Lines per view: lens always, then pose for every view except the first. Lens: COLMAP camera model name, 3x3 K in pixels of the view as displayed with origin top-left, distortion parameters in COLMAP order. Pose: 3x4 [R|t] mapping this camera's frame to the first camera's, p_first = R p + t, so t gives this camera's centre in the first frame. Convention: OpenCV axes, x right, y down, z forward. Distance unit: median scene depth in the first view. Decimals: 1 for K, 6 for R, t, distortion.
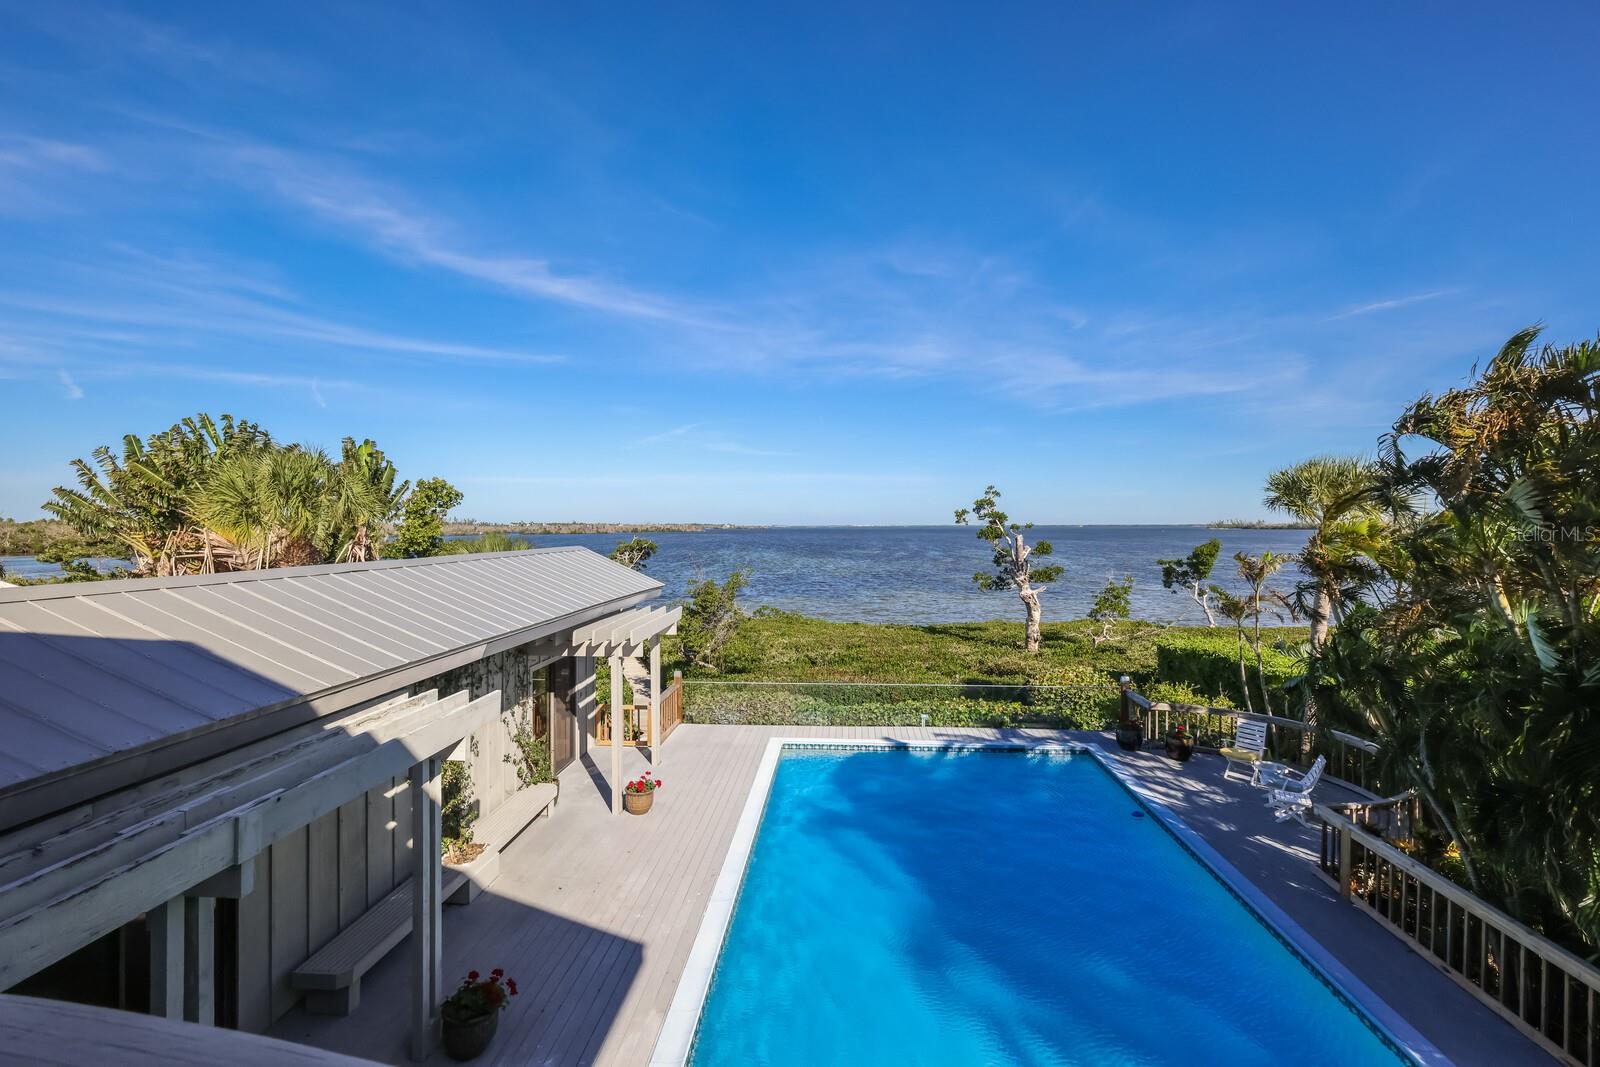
lens RADIAL K [[704.9, 0, 795.4], [0, 704.9, 536.8], [0, 0, 1]] dist [0.005351, 0.002245]
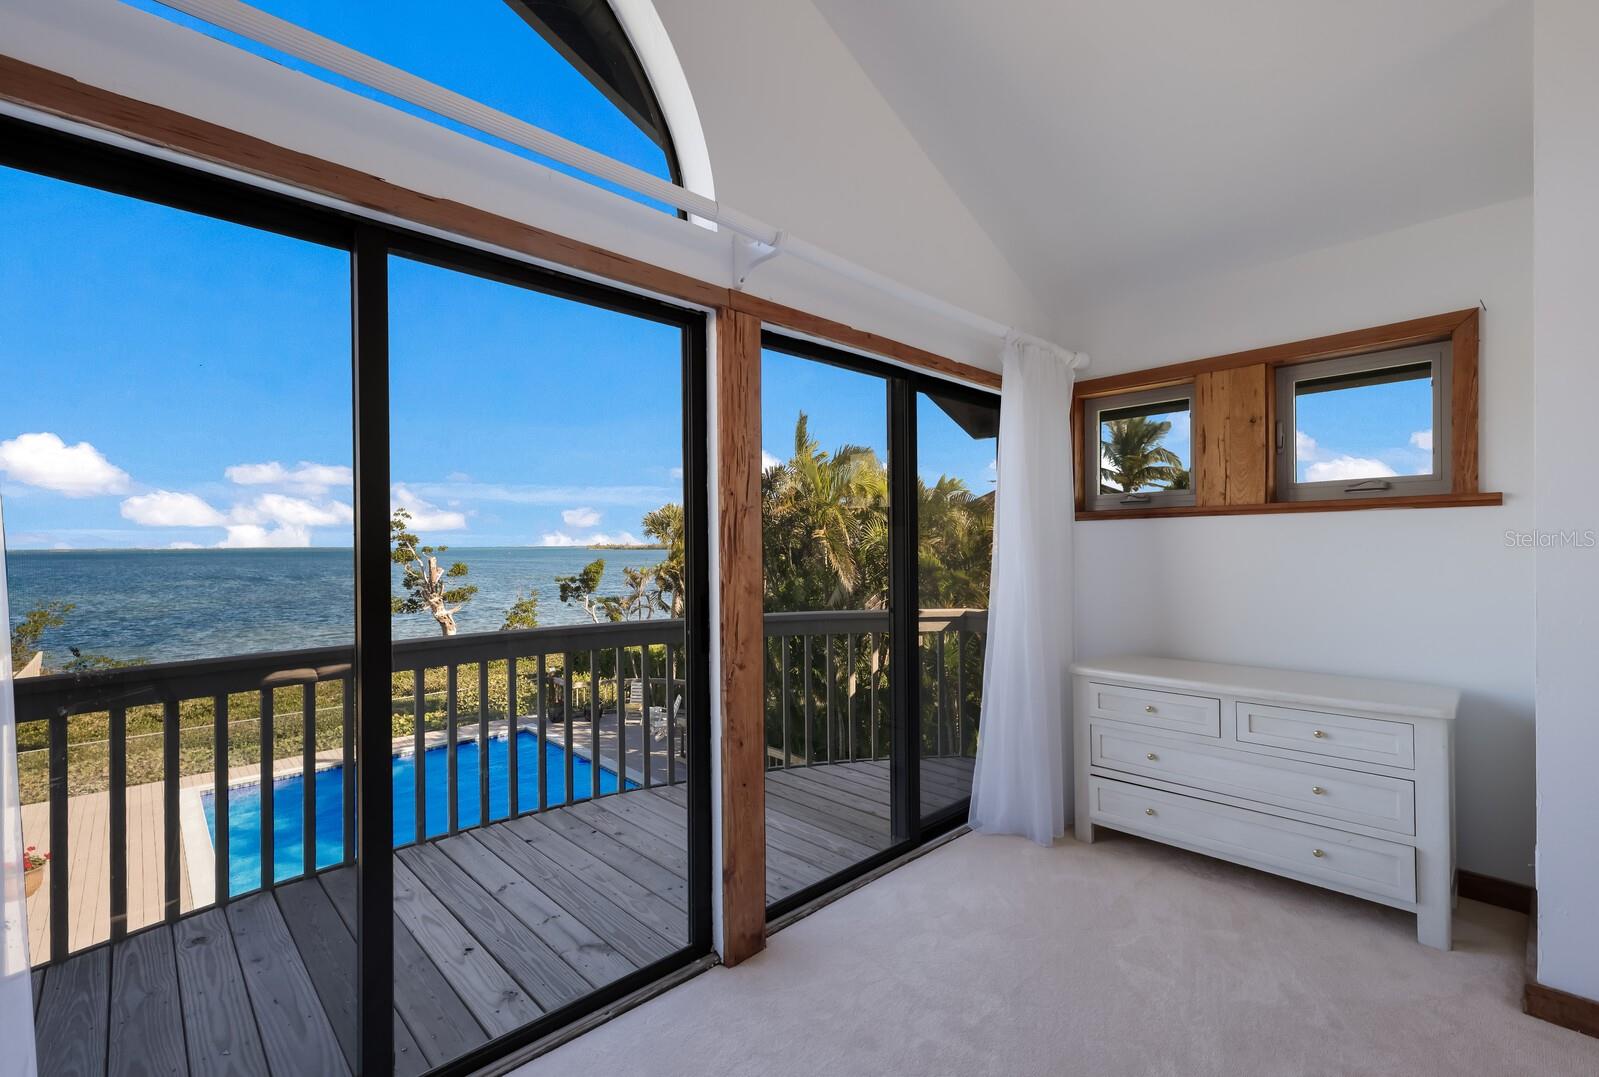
lens RADIAL K [[706.5, 0, 801.8], [0, 706.5, 541.7], [0, 0, 1]] dist [-0.002568, -0.000371]
pose [[0.680270, -0.000337, 0.732962, -0.105933], [0.017385, 0.999726, -0.015675, 0.000397], [-0.732756, 0.023406, 0.680089, -0.131517]]
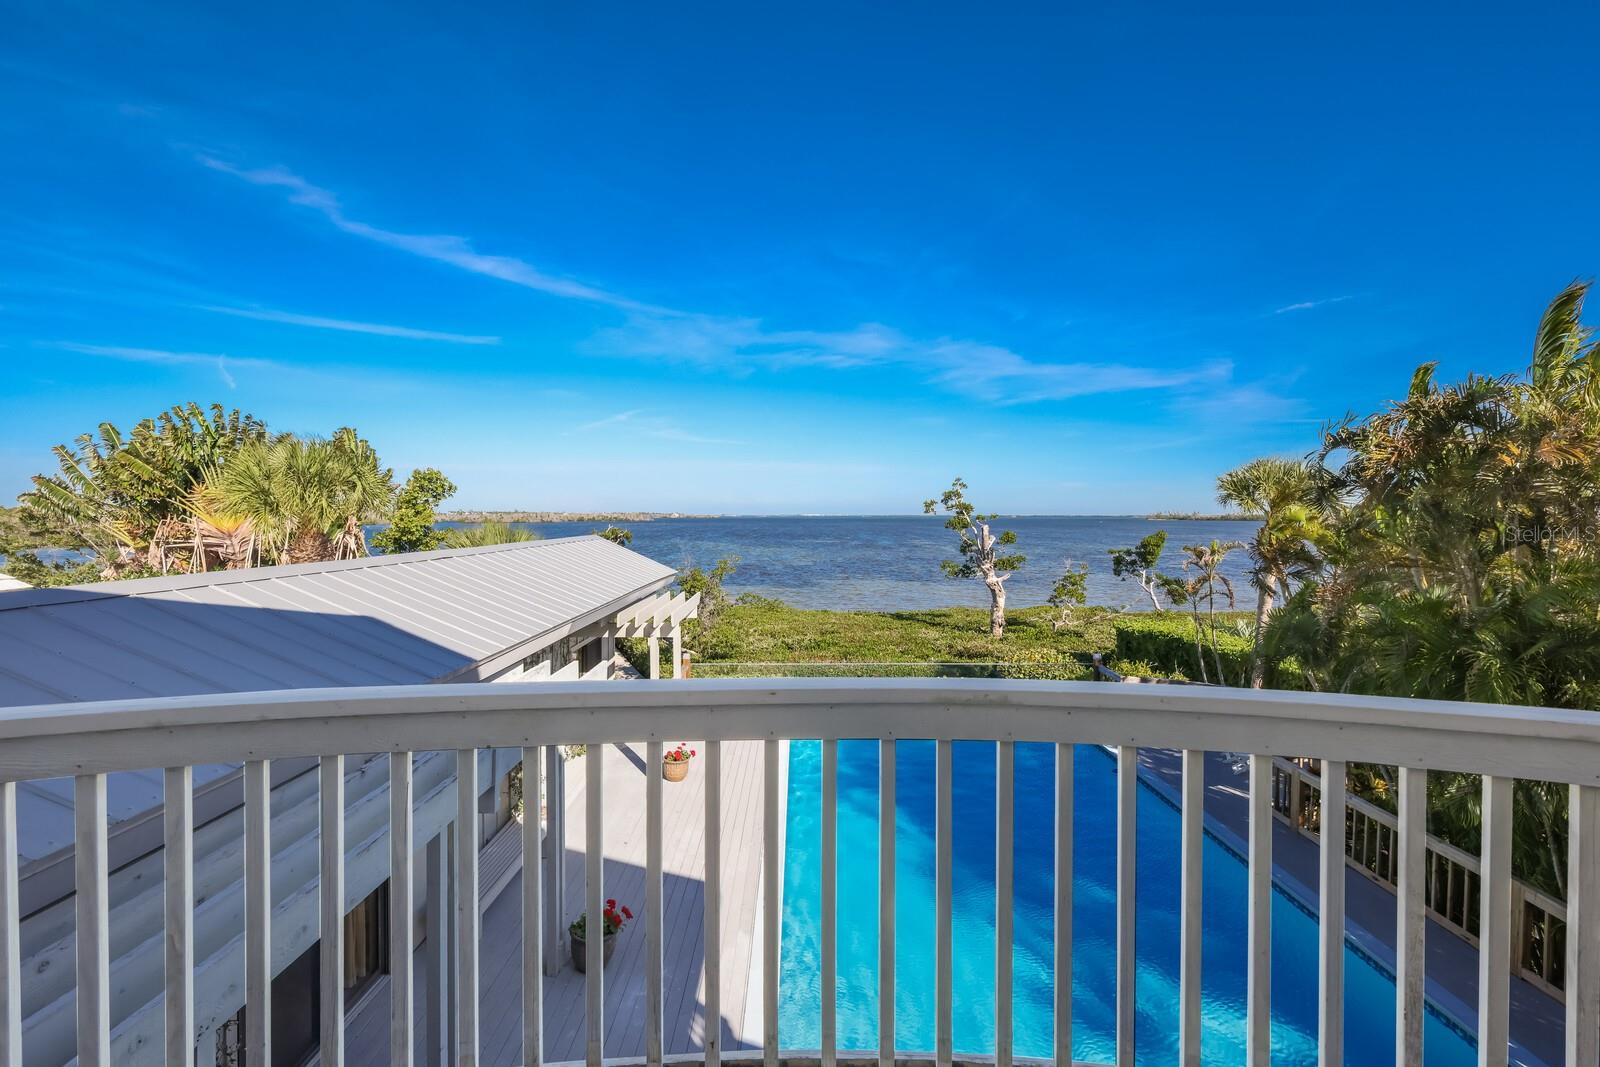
lens RADIAL K [[704.9, 0, 800.9], [0, 704.9, 526.9], [0, 0, 1]] dist [0.005351, 0.002245]
pose [[0.997391, 0.001366, 0.072182, -0.051545], [-0.001398, 0.999999, 0.000390, -0.000195], [-0.072181, -0.000489, 0.997391, -0.046935]]
